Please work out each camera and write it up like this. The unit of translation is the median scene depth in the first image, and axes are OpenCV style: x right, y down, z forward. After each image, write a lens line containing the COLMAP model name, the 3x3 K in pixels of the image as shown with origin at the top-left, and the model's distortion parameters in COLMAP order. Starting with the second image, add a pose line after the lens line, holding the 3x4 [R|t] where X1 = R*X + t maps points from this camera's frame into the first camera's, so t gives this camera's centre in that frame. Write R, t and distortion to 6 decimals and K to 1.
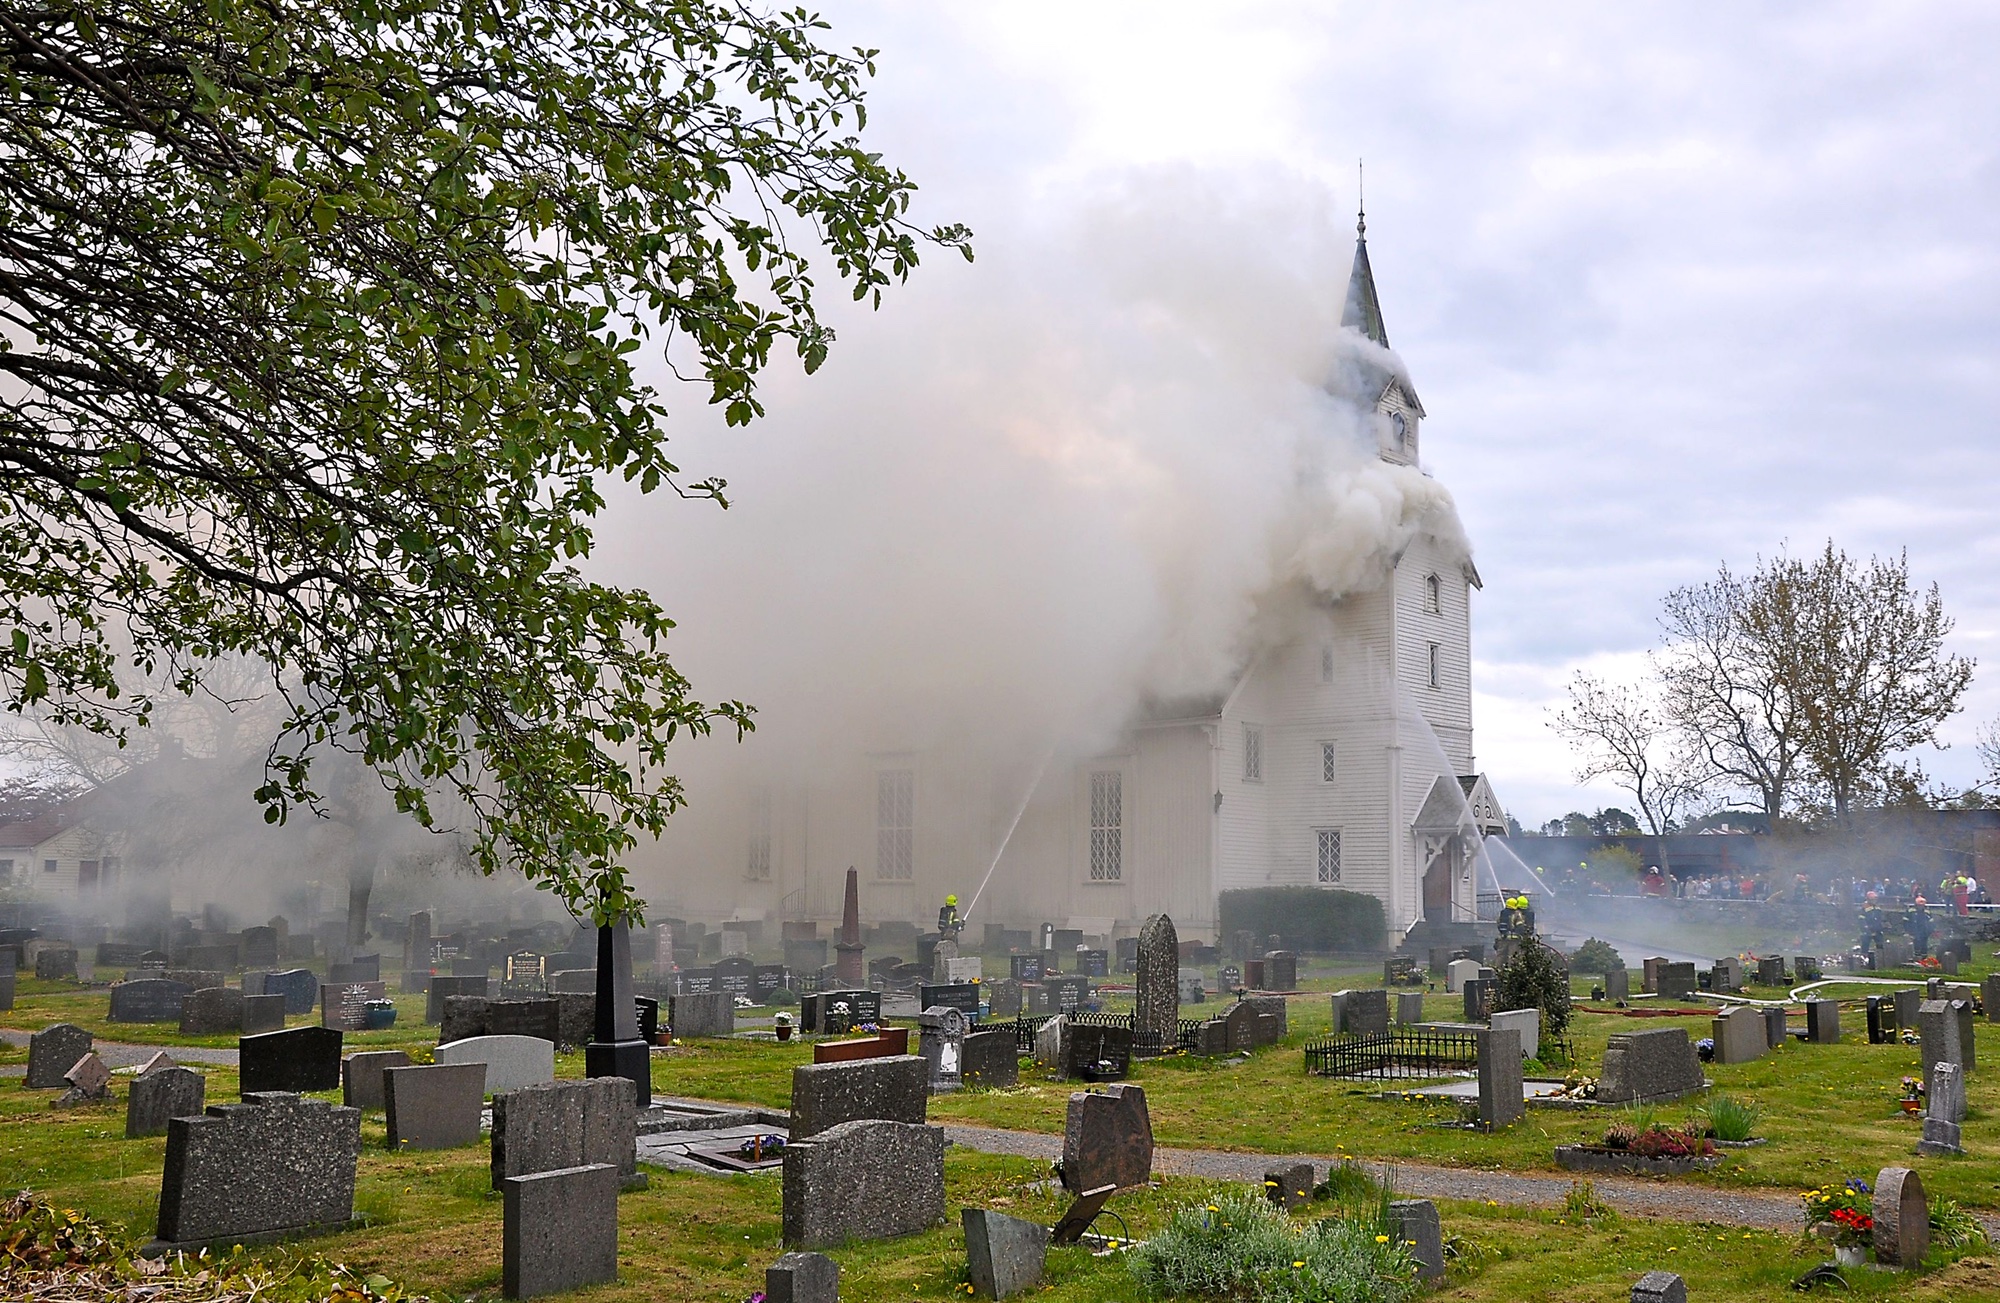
lens RADIAL K [[2065.5, 0, 1000.0], [0, 2065.5, 651.5], [0, 0, 1]] dist [-0.040213, -0.010592]
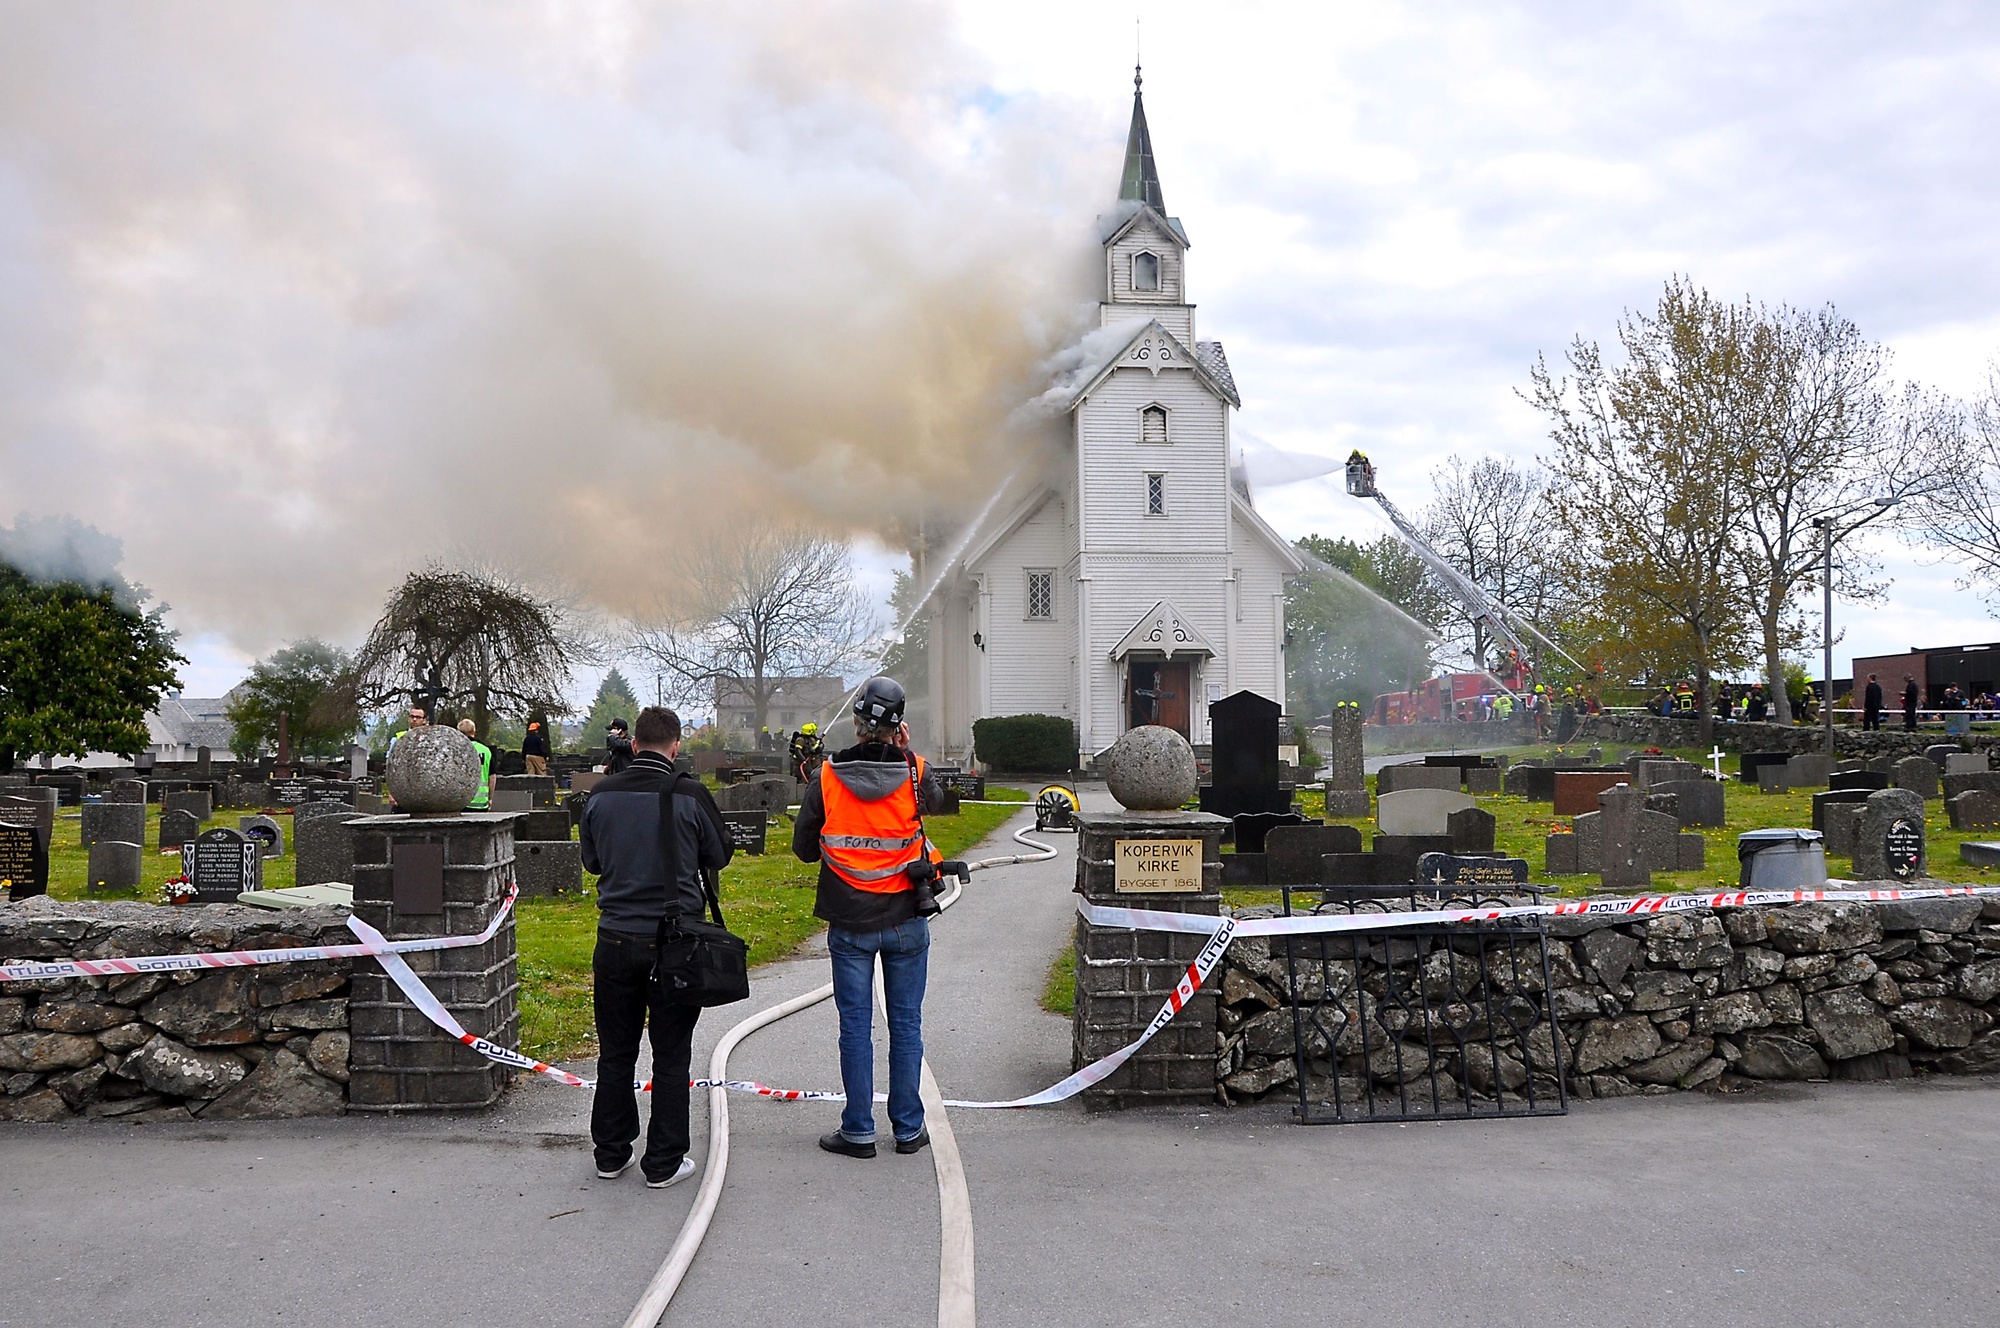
lens RADIAL K [[1645.5, 0, 972.1], [0, 1645.5, 662.4], [0, 0, 1]] dist [-0.161885, 0.124088]
pose [[0.699204, -0.051081, -0.713095, 0.718759], [0.100163, 0.994606, 0.026966, 0.058301], [0.707871, -0.090281, 0.700549, 0.363009]]
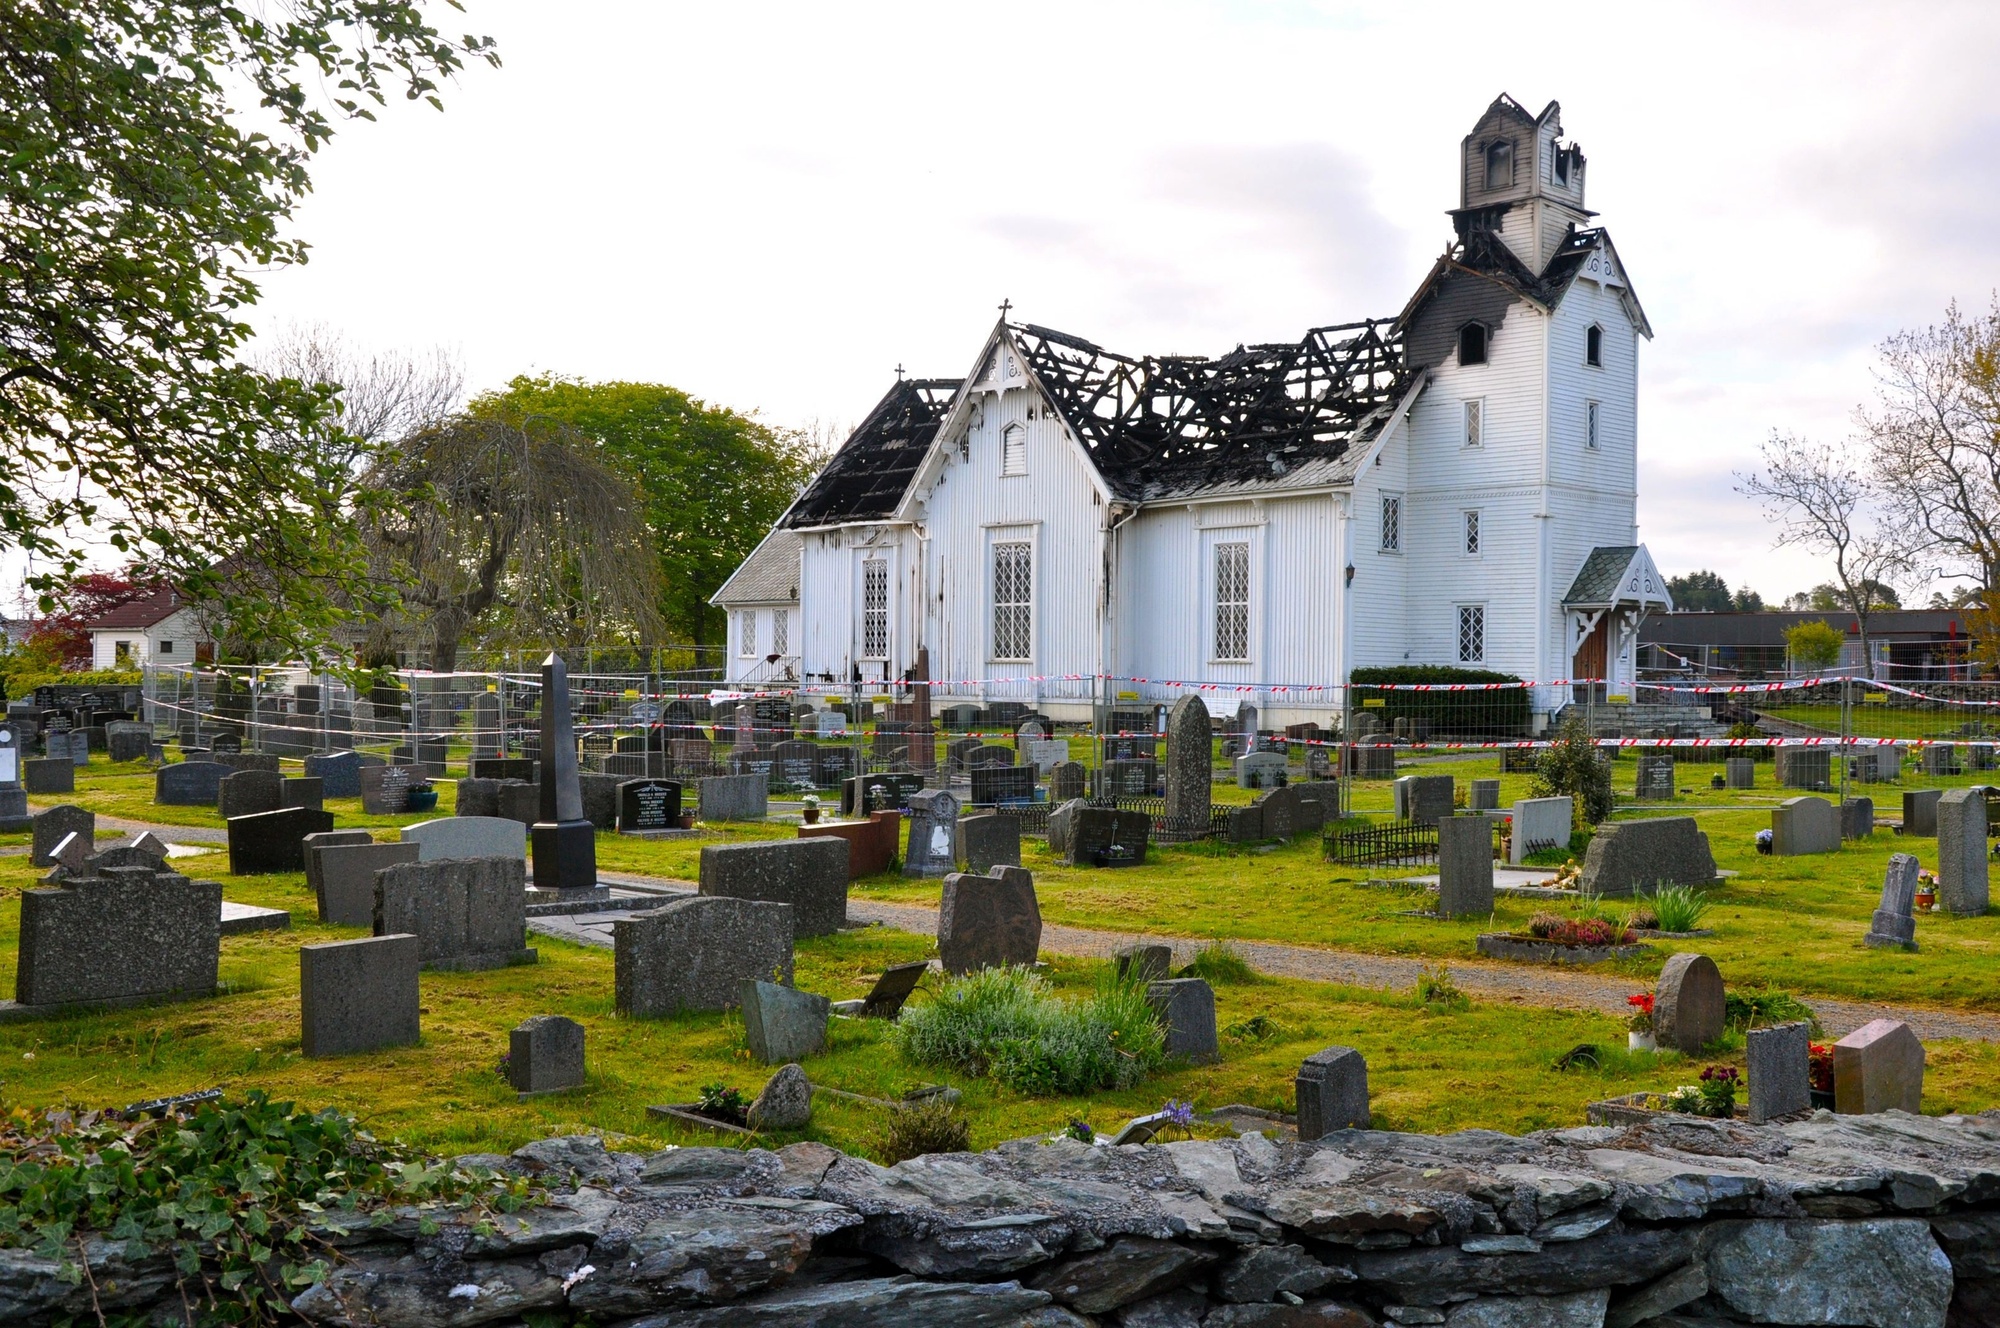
lens RADIAL K [[2222.2, 0, 978.0], [0, 2222.2, 683.0], [0, 0, 1]] dist [-0.016953, 0.287824]
pose [[0.997273, 0.001833, -0.073771, 0.012574], [0.007105, 0.992663, 0.120707, -0.000688], [0.073451, -0.120902, 0.989943, -0.005134]]
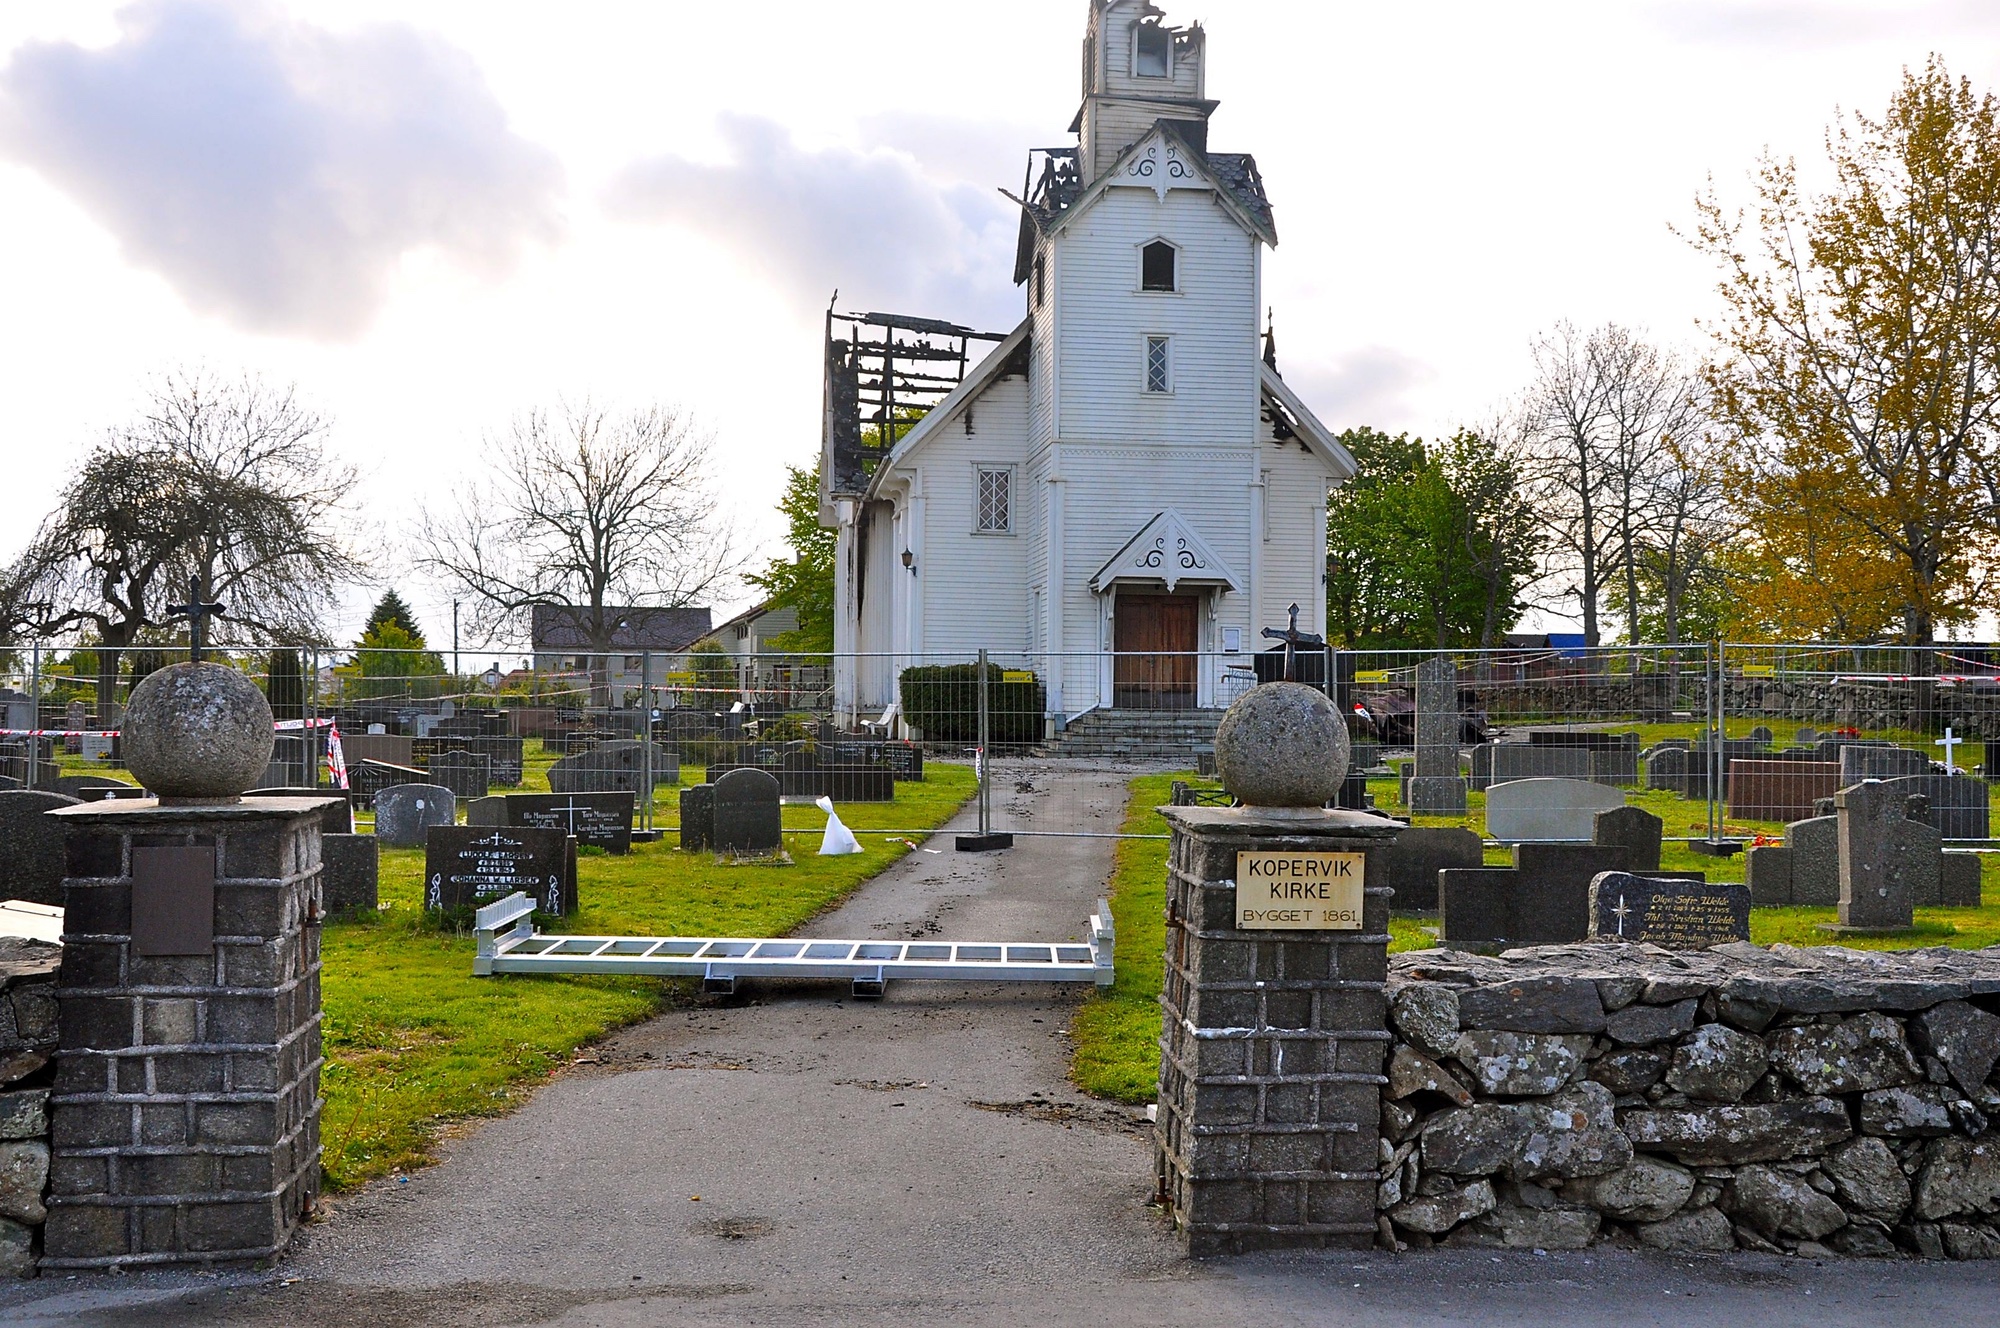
lens RADIAL K [[2222.2, 0, 978.0], [0, 2222.2, 683.0], [0, 0, 1]] dist [-0.016953, 0.287824]
pose [[0.730930, -0.008869, -0.682395, 0.705102], [0.078520, 0.994368, 0.071181, 0.058486], [0.677920, -0.105610, 0.727510, 0.365927]]
